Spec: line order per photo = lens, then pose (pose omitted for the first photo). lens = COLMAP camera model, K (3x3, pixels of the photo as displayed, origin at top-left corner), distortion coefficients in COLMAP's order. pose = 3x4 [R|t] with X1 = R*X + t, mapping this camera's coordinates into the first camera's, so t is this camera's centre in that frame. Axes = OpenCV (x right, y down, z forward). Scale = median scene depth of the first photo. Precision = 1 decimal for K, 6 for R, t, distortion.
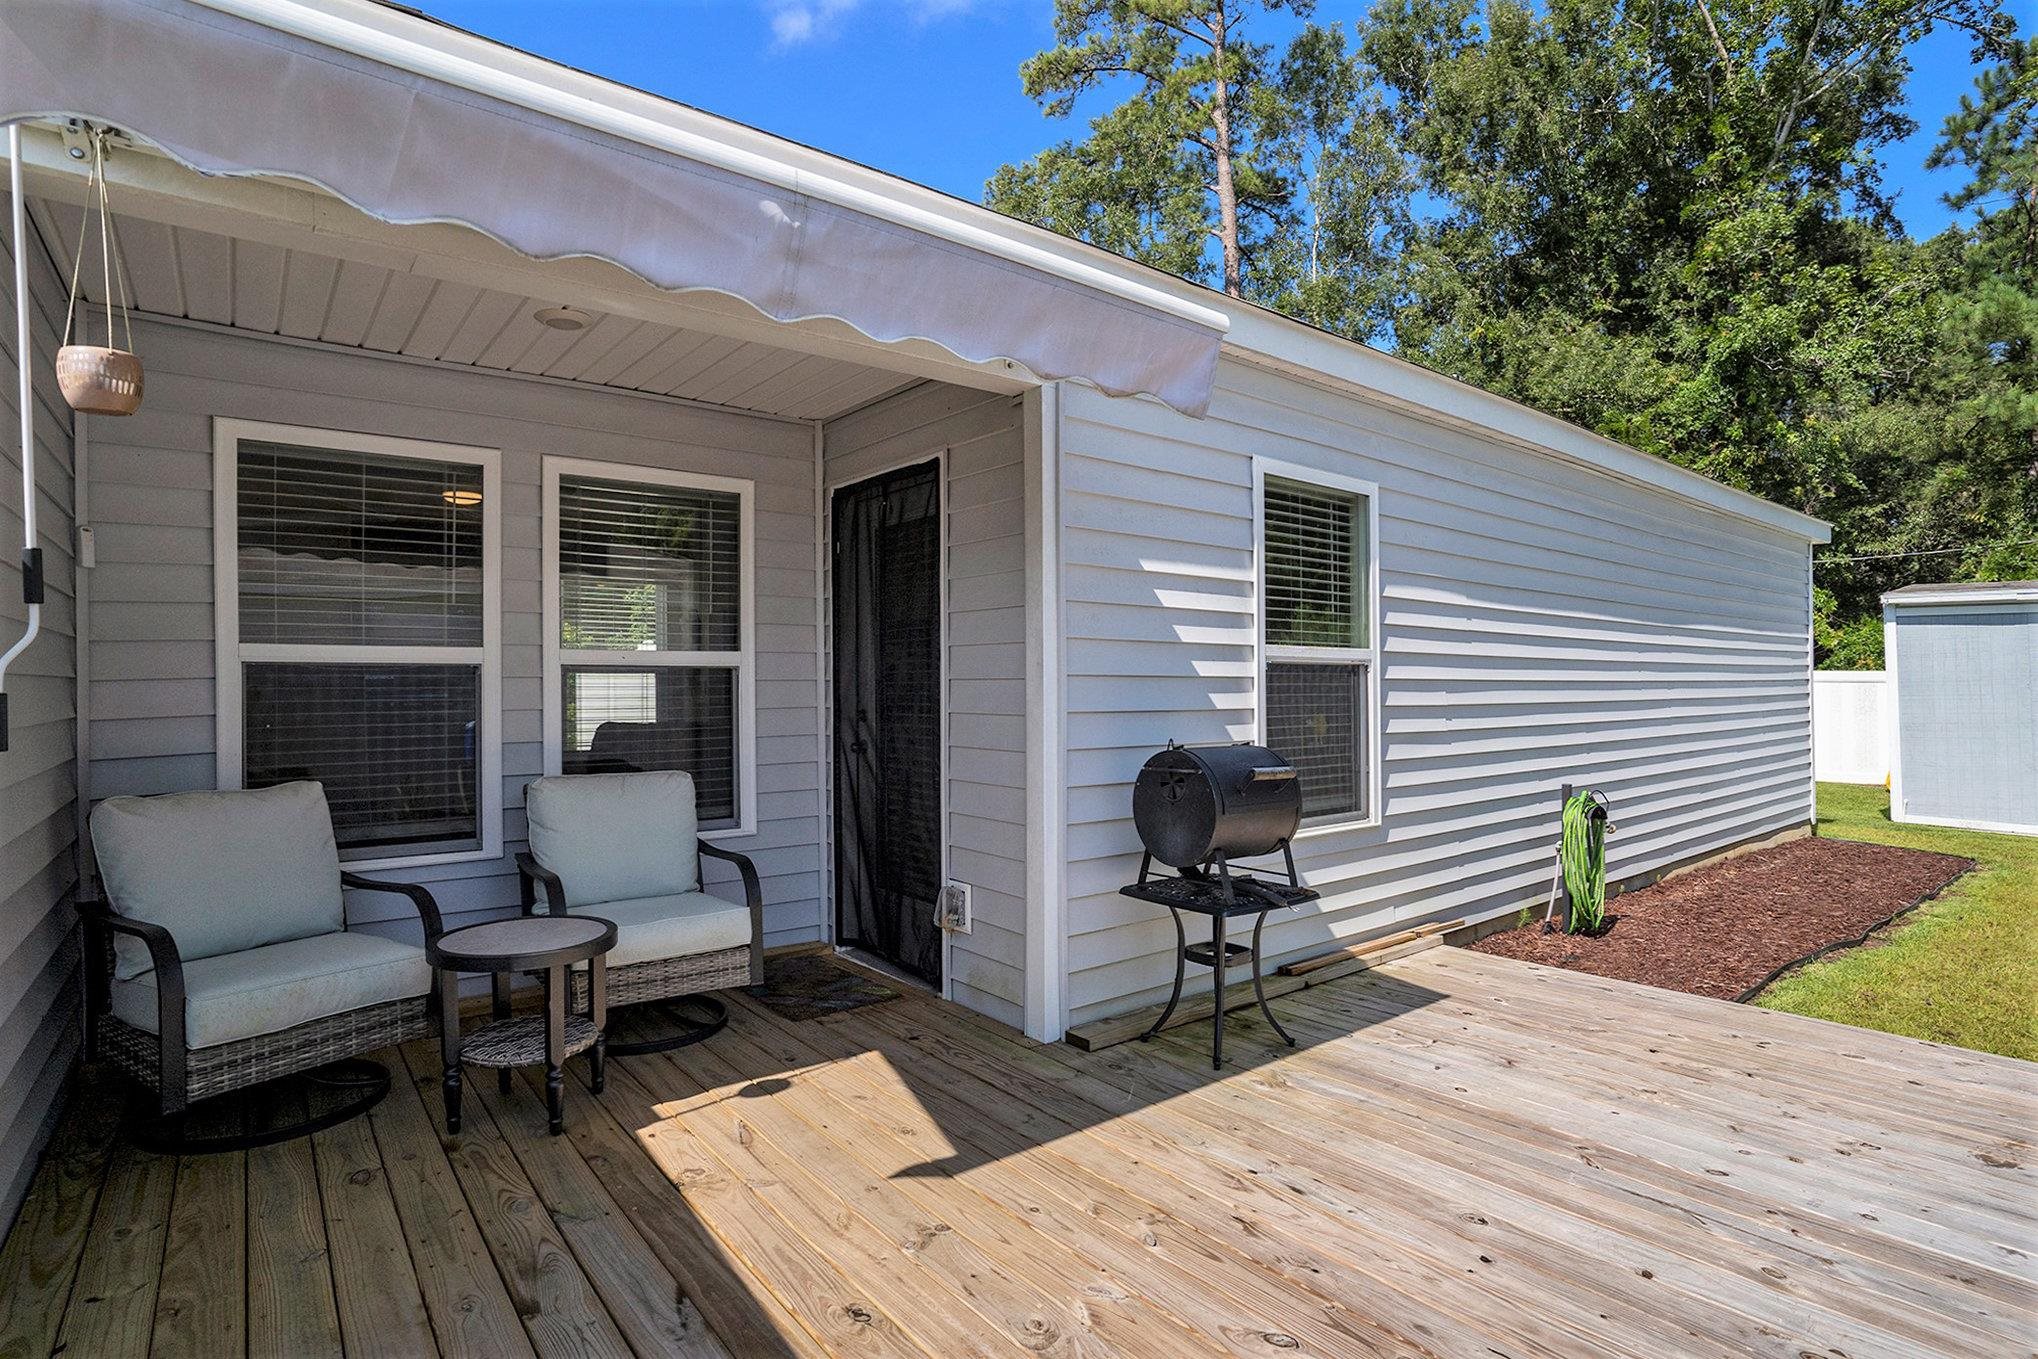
lens RADIAL K [[1023.6, 0, 1019.0], [0, 1023.6, 679.5], [0, 0, 1]] dist [-0.001379, 0.000134]
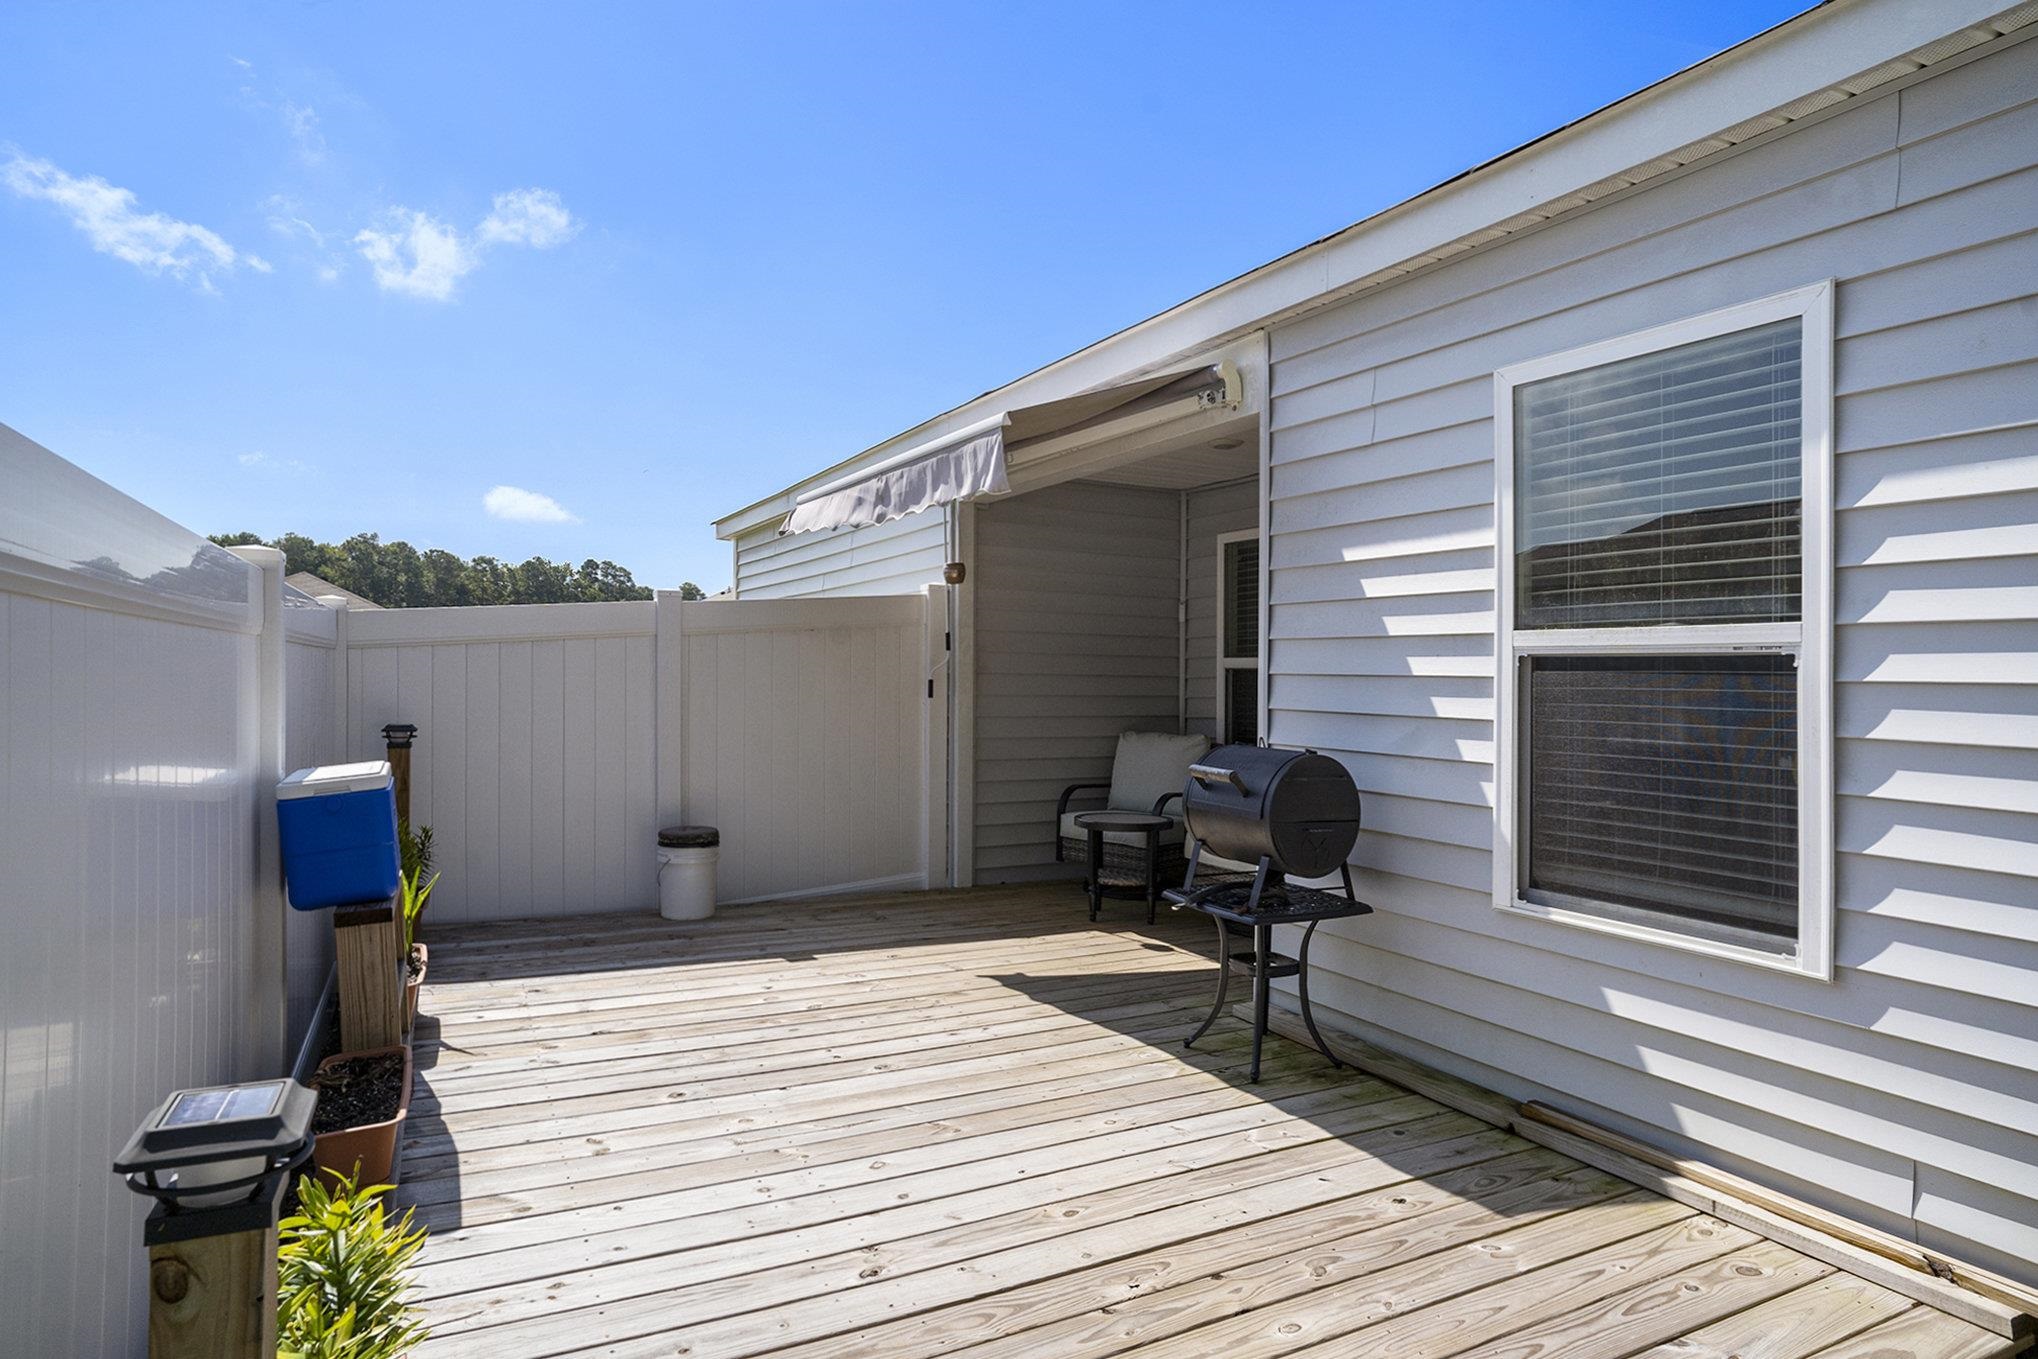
lens RADIAL K [[1120.0, 0, 1019.0], [0, 1120.0, 679.5], [0, 0, 1]] dist [0.000951, 0.000451]
pose [[-0.161405, 0.009287, -0.986845, 1.066103], [0.003627, 0.999955, 0.008817, -0.008793], [0.986882, -0.002156, -0.161431, 0.796411]]
